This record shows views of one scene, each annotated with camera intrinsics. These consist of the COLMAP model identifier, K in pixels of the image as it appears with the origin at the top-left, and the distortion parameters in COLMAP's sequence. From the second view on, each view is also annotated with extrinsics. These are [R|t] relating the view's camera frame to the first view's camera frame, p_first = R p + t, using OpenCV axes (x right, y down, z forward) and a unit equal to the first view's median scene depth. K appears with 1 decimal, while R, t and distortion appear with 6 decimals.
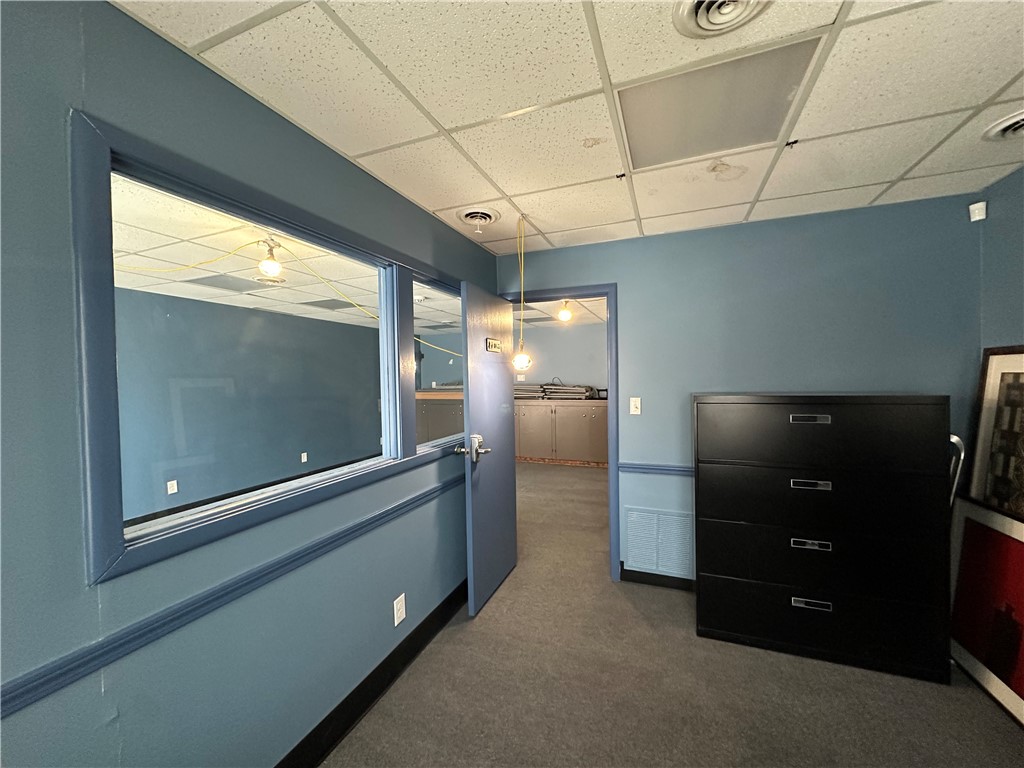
lens RADIAL K [[406.1, 0, 508.2], [0, 406.1, 387.2], [0, 0, 1]] dist [-0.002364, 0.000363]
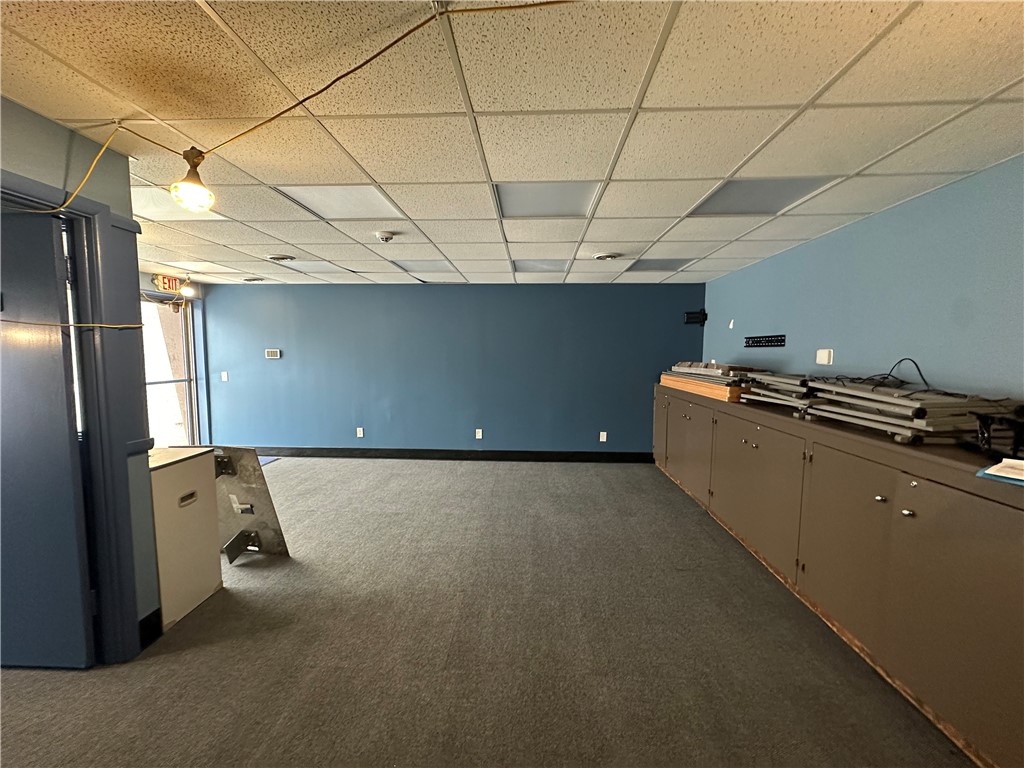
lens RADIAL K [[406.1, 0, 507.6], [0, 406.1, 380.9], [0, 0, 1]] dist [-0.002364, 0.000363]
pose [[0.314501, 0.084406, -0.945497, 0.344322], [-0.027084, 0.996431, 0.079944, -0.025245], [0.948871, 0.000465, 0.315665, 0.631483]]
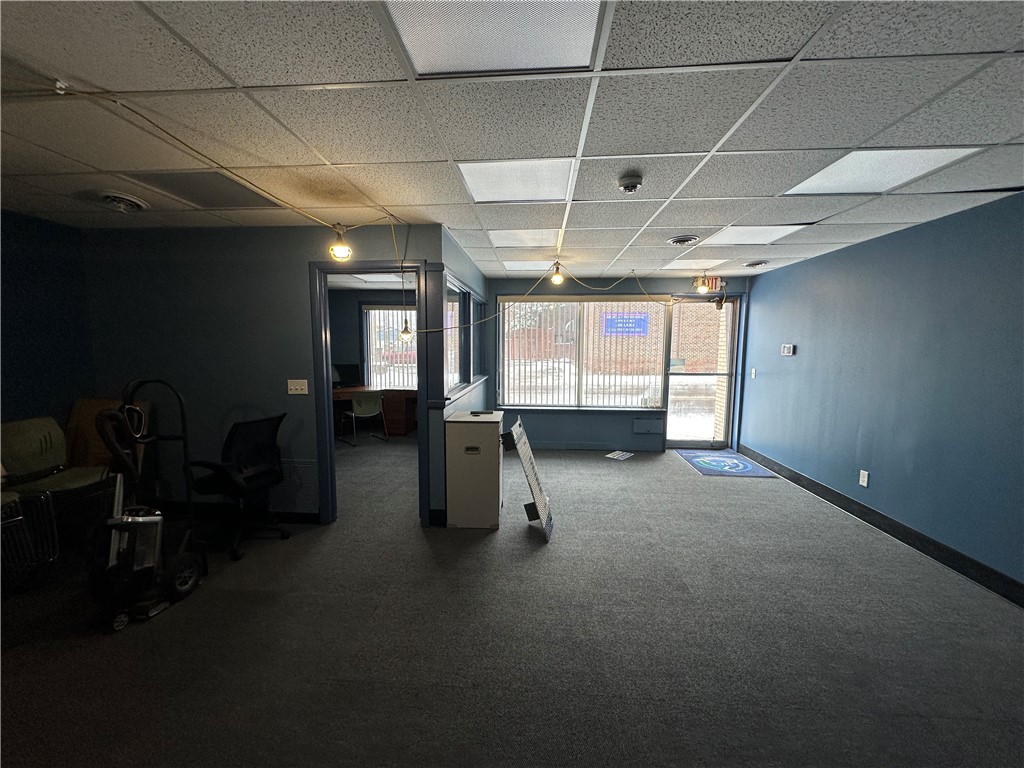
lens RADIAL K [[406.1, 0, 511.8], [0, 406.1, 379.2], [0, 0, 1]] dist [-0.002364, 0.000363]
pose [[-0.954189, 0.038536, -0.296711, 0.051670], [0.006373, 0.994064, 0.108609, -0.028137], [0.299135, 0.101743, -0.948771, 0.938623]]
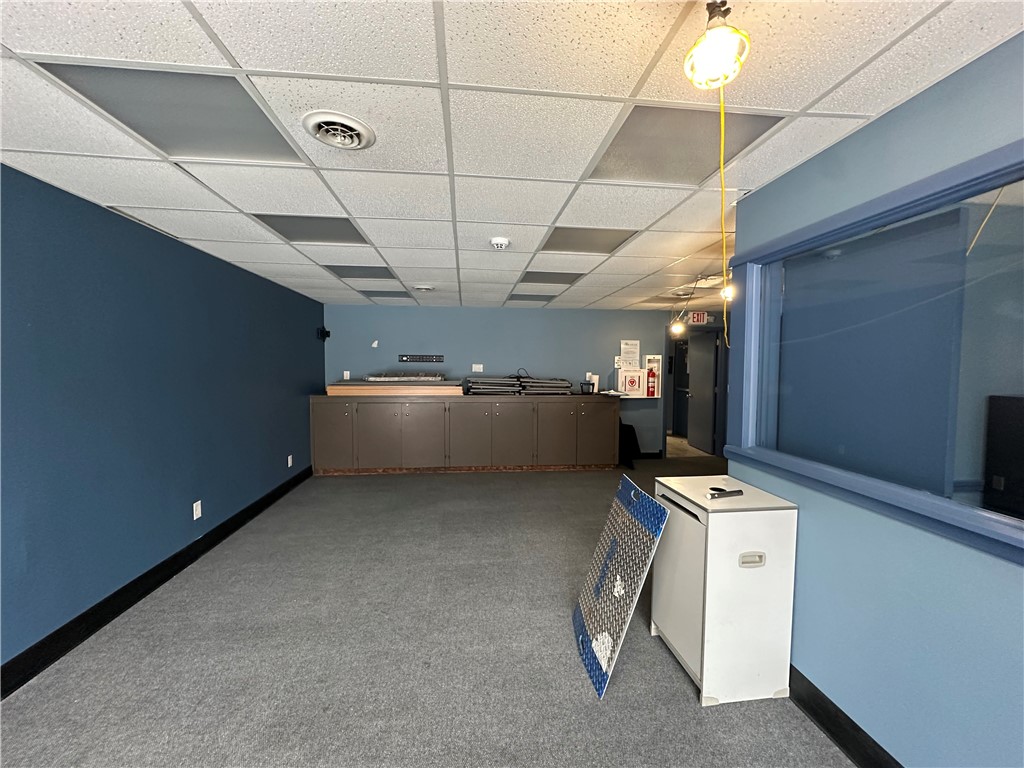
lens RADIAL K [[406.1, 0, 507.6], [0, 406.1, 385.4], [0, 0, 1]] dist [-0.002364, 0.000363]
pose [[0.888085, -0.001781, 0.459676, -0.317589], [-0.010581, 0.999648, 0.024315, -0.009227], [-0.459558, -0.026457, 0.887754, 0.275199]]
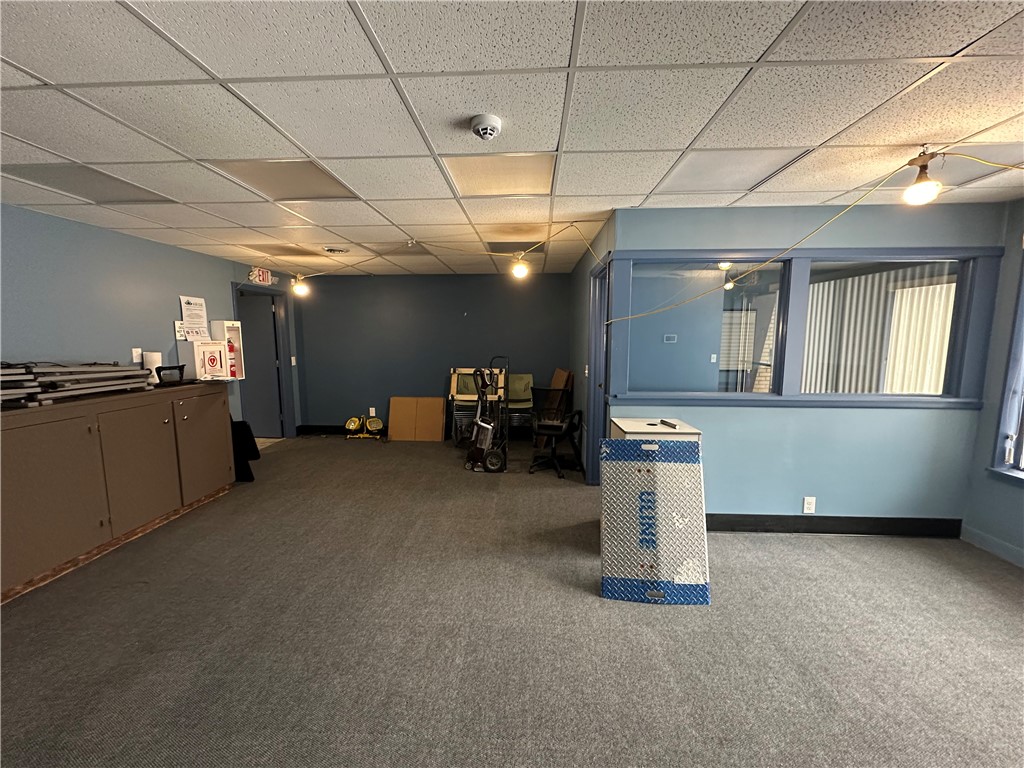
lens RADIAL K [[406.1, 0, 512.2], [0, 406.1, 385.5], [0, 0, 1]] dist [-0.002364, 0.000363]
pose [[-0.326672, -0.097288, 0.940117, -0.384331], [0.021714, 0.993653, 0.110373, -0.017459], [-0.944888, 0.056469, -0.322486, 0.719474]]
